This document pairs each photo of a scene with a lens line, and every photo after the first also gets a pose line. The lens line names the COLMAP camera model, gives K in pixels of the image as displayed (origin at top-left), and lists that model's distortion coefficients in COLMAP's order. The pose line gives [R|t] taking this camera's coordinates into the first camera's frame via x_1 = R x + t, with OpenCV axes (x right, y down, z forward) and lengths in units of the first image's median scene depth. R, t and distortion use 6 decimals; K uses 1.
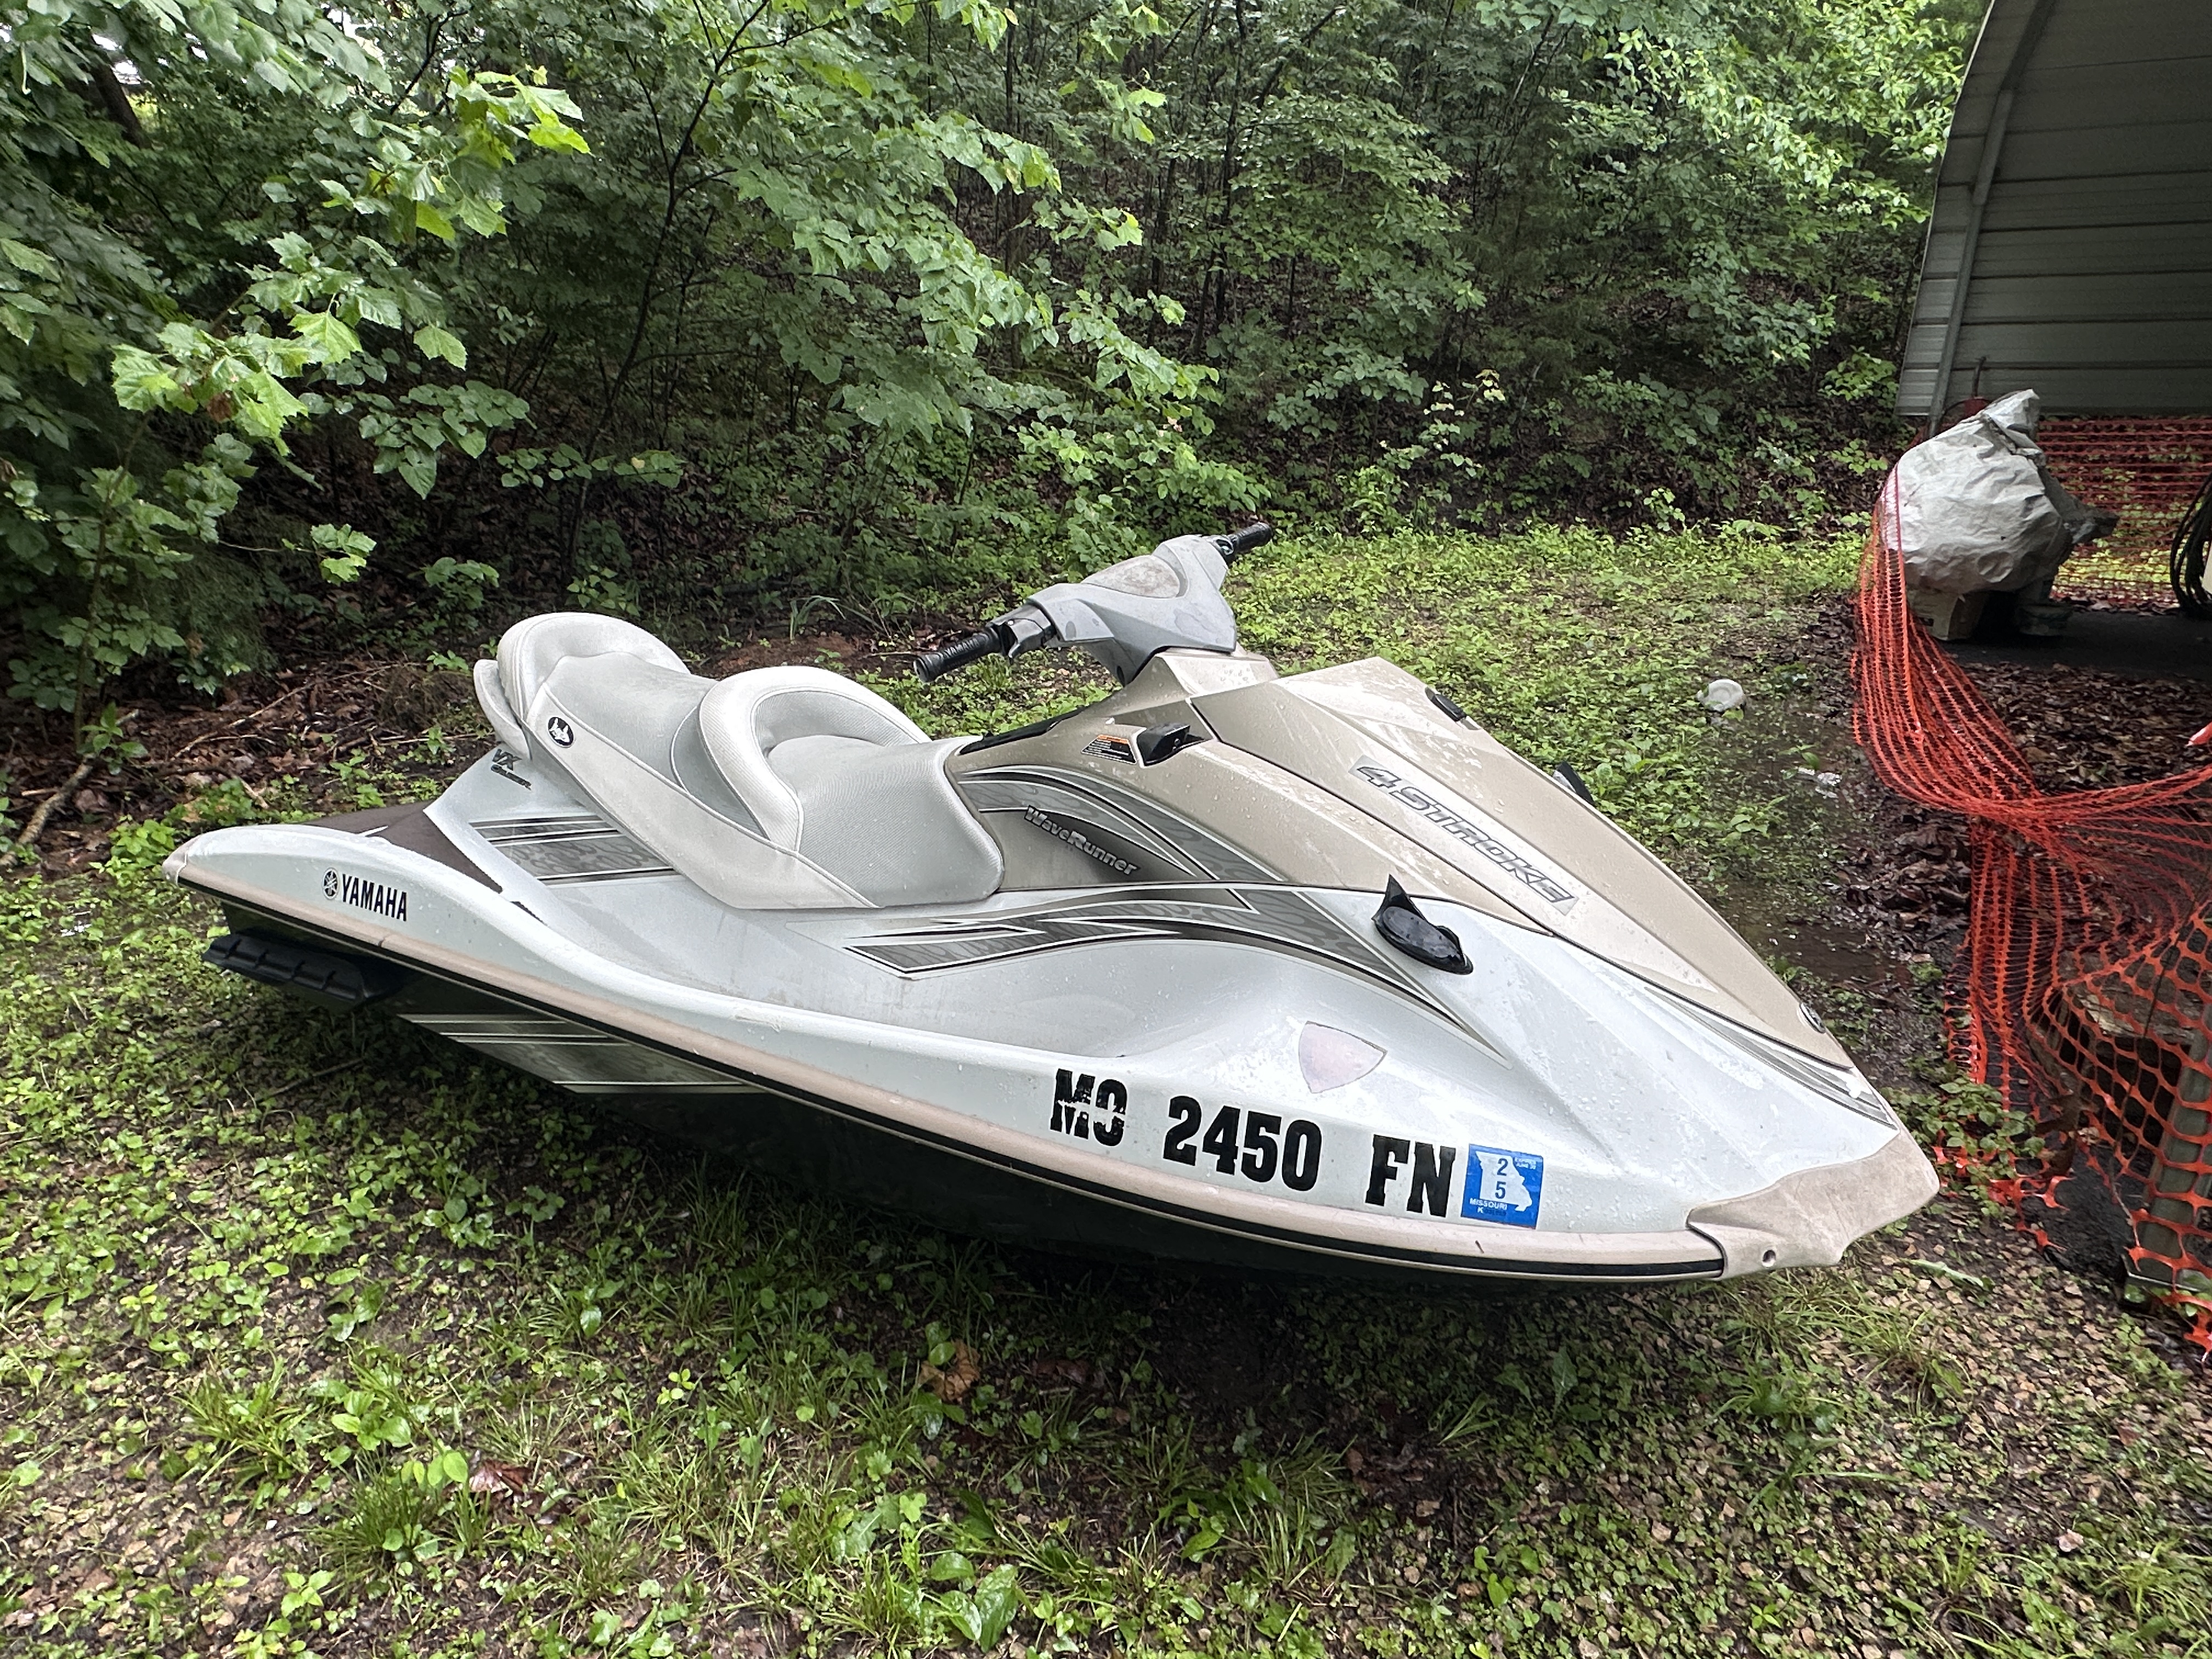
lens RADIAL K [[1305.2, 0, 1092.4], [0, 1305.2, 812.3], [0, 0, 1]] dist [-0.001158, 0.000285]
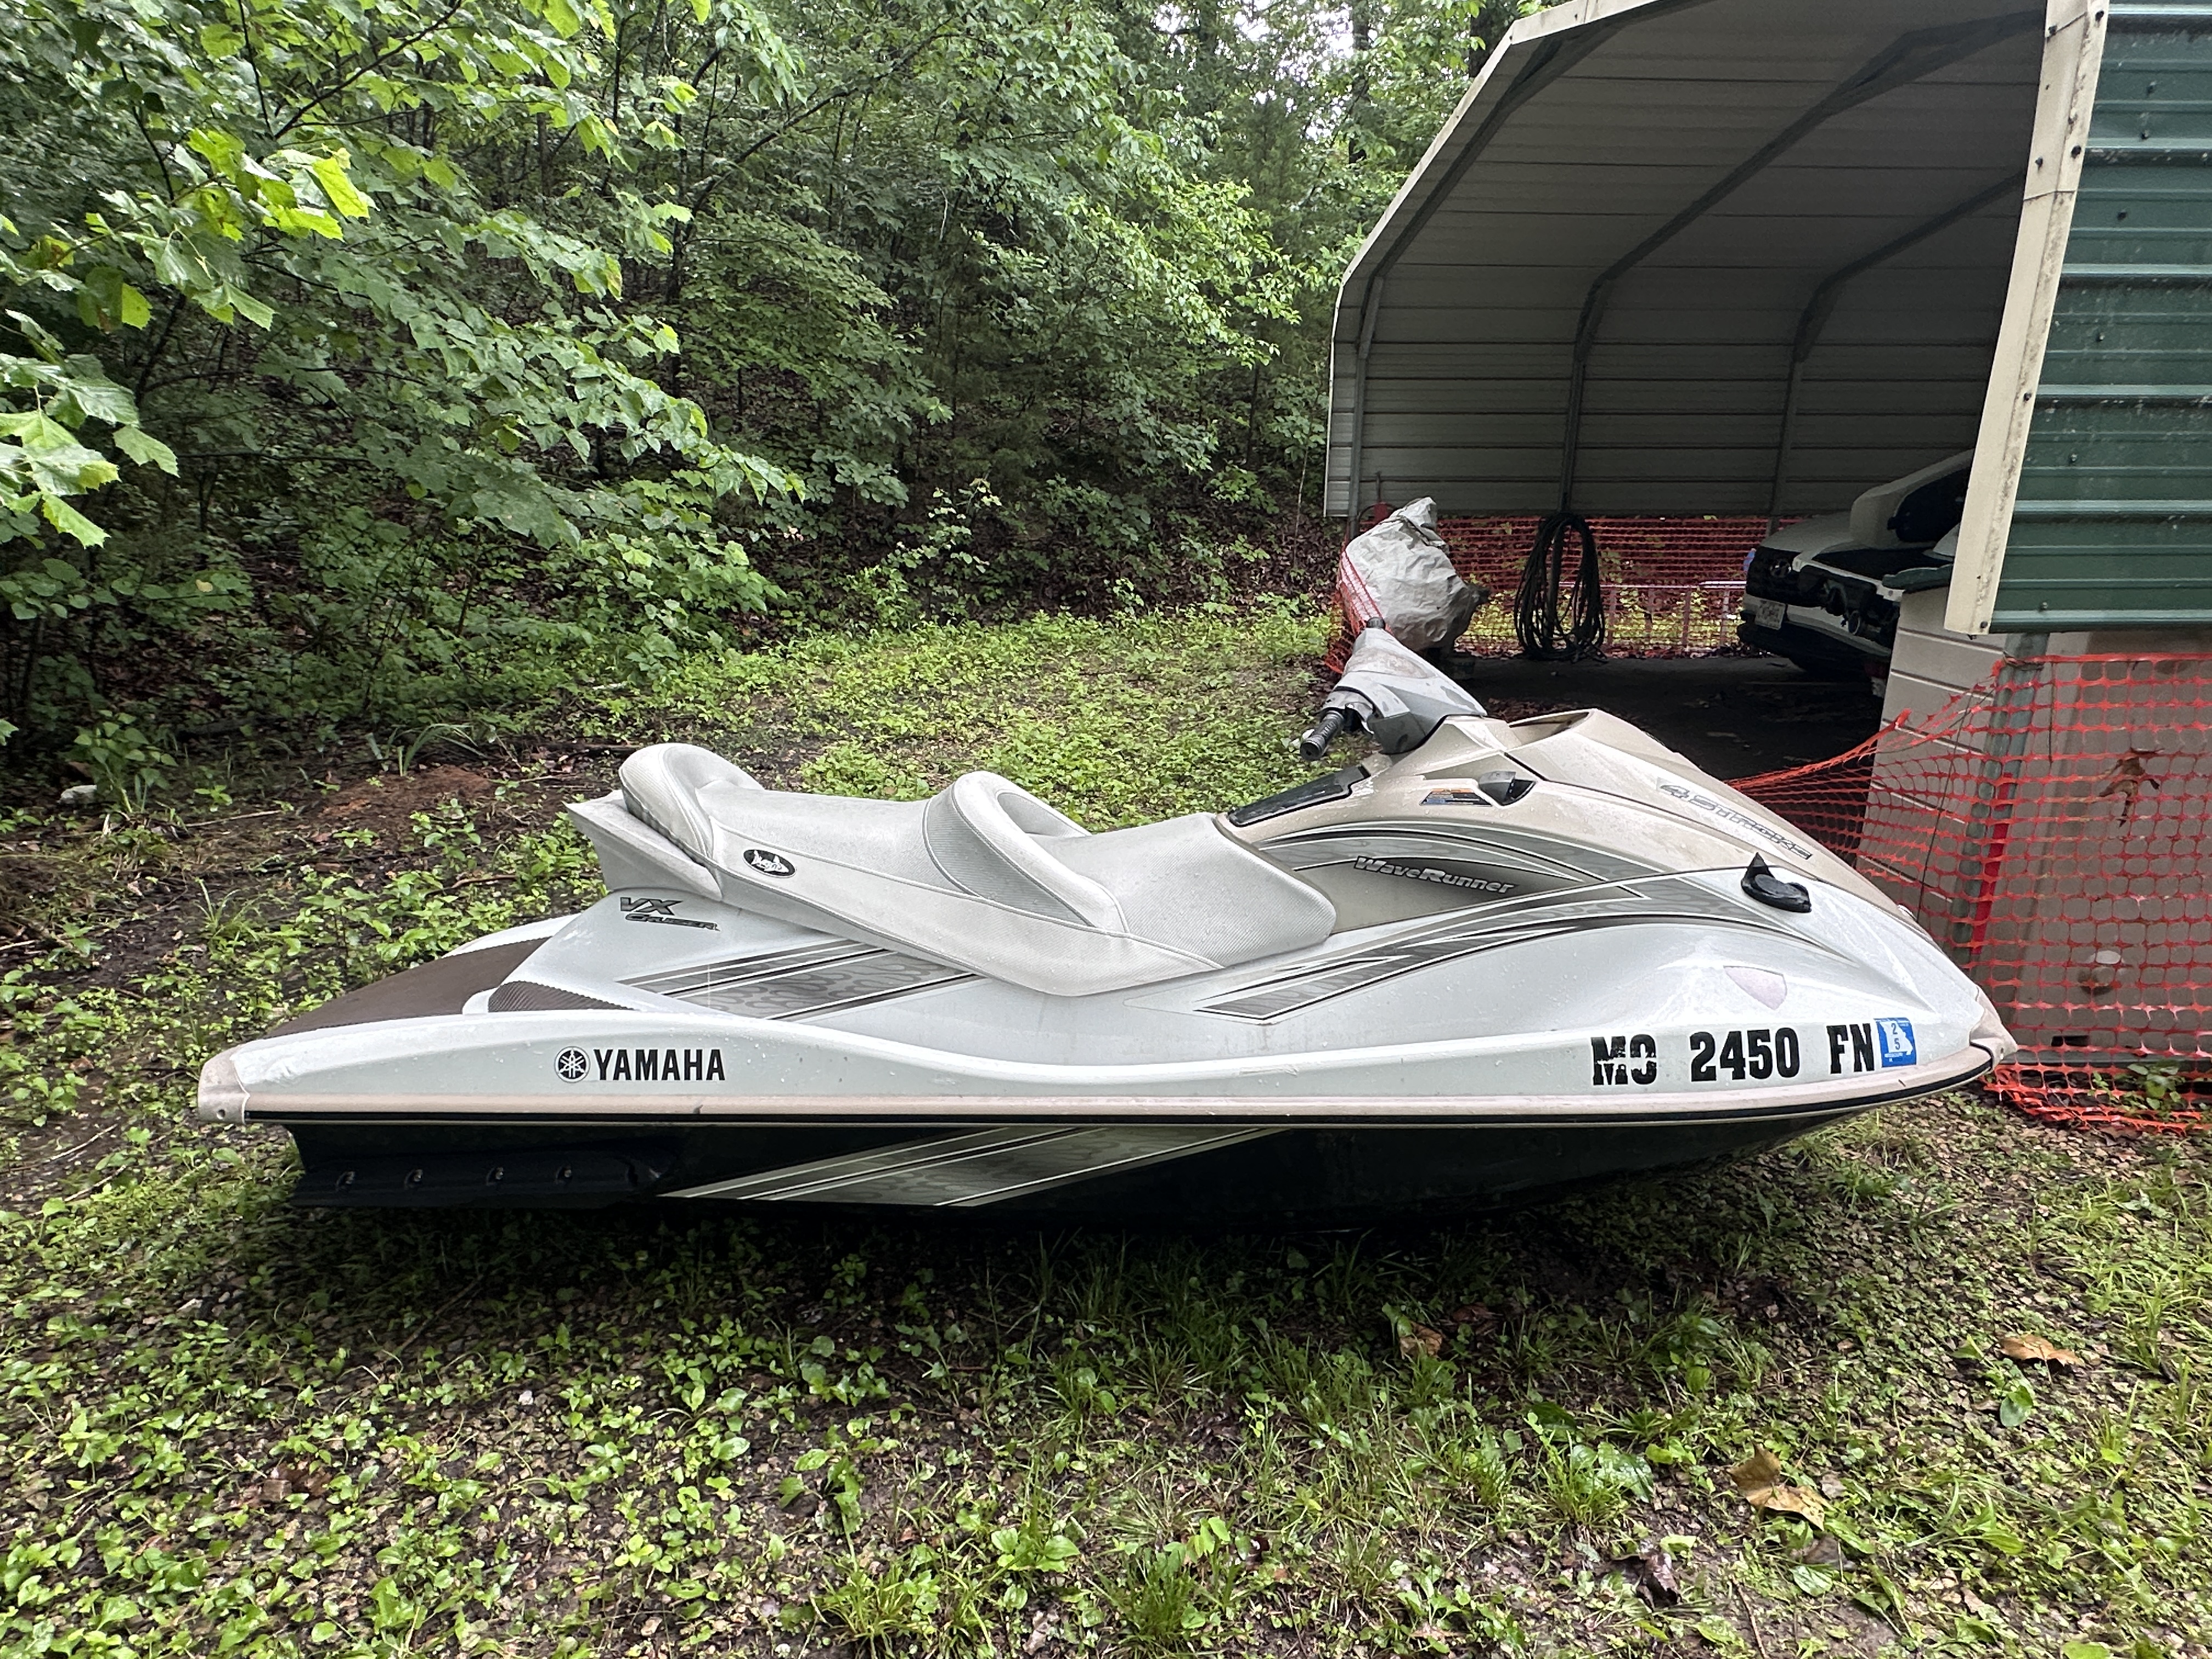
lens RADIAL K [[1305.2, 0, 1085.8], [0, 1305.2, 813.9], [0, 0, 1]] dist [-0.001158, 0.000285]
pose [[0.876719, -0.113075, 0.467523, -0.903021], [0.145120, 0.988865, -0.032968, -0.044798], [-0.458589, 0.096751, 0.883366, 0.059076]]
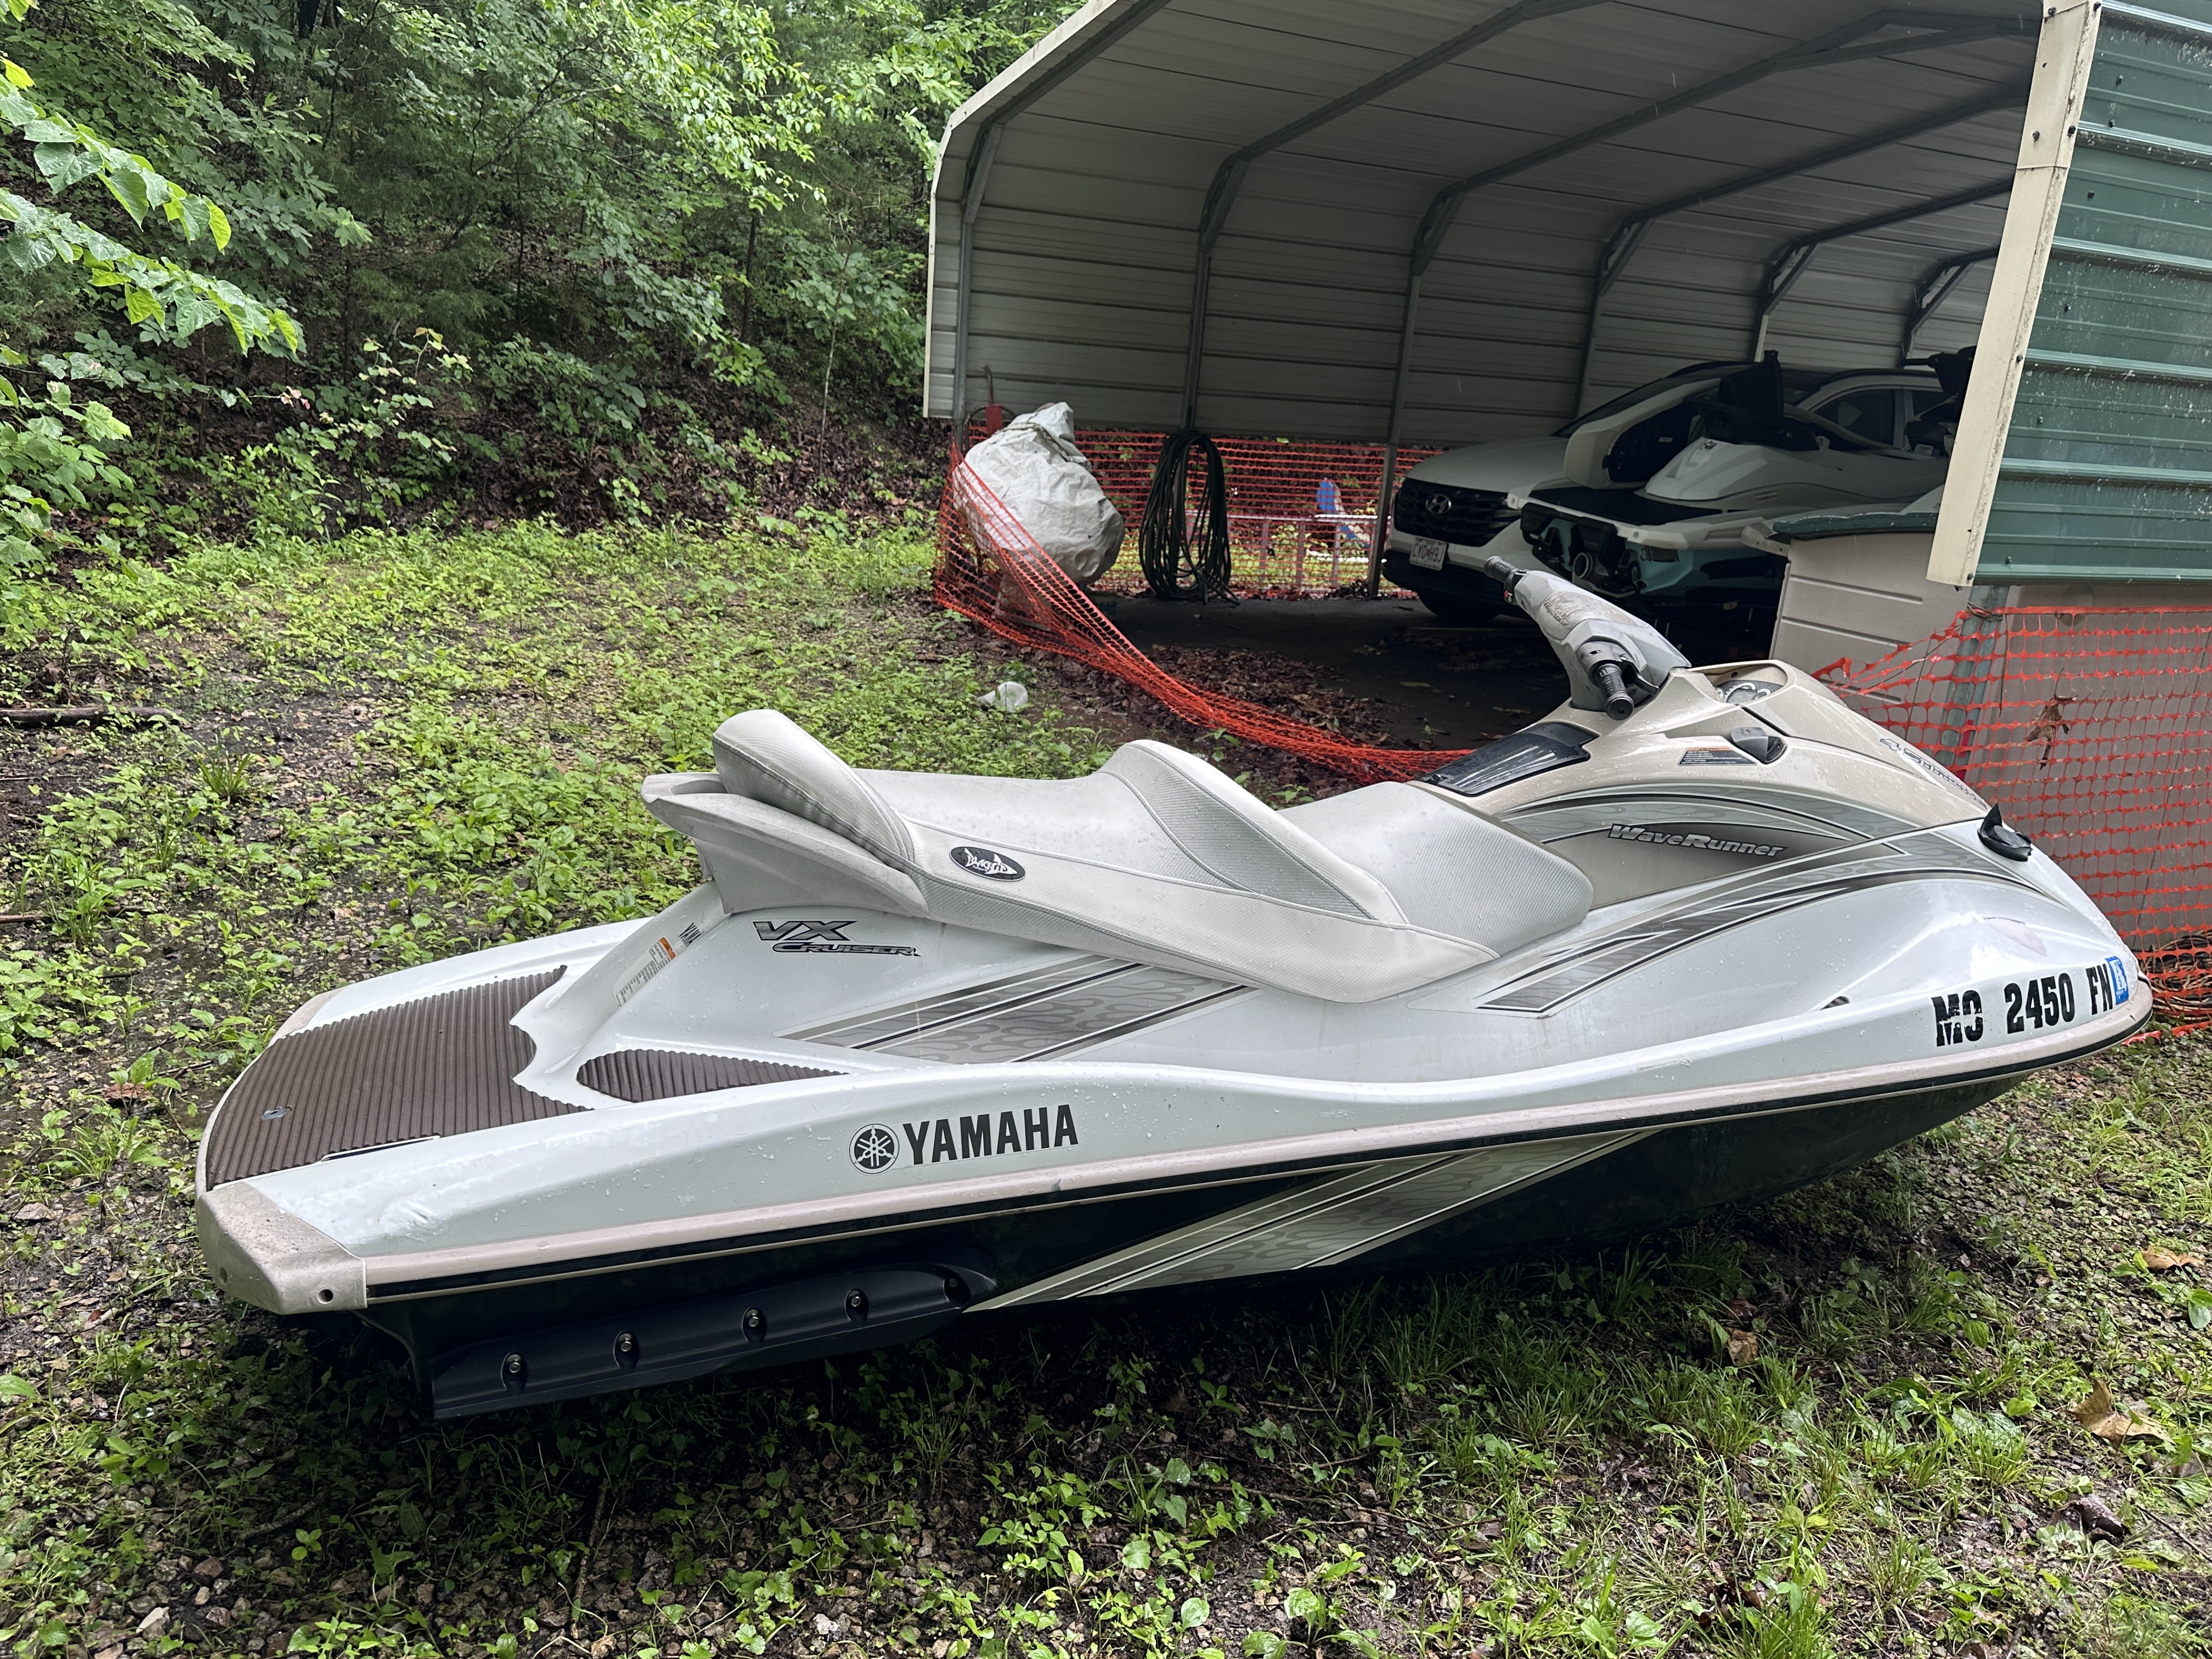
lens RADIAL K [[1650.1, 0, 1083.5], [0, 1650.1, 789.5], [0, 0, 1]] dist [0.081848, -0.100702]
pose [[0.612237, -0.138852, 0.778387, -1.525682], [0.176110, 0.983677, 0.036954, -0.178257], [-0.770812, 0.114457, 0.626697, 0.514626]]
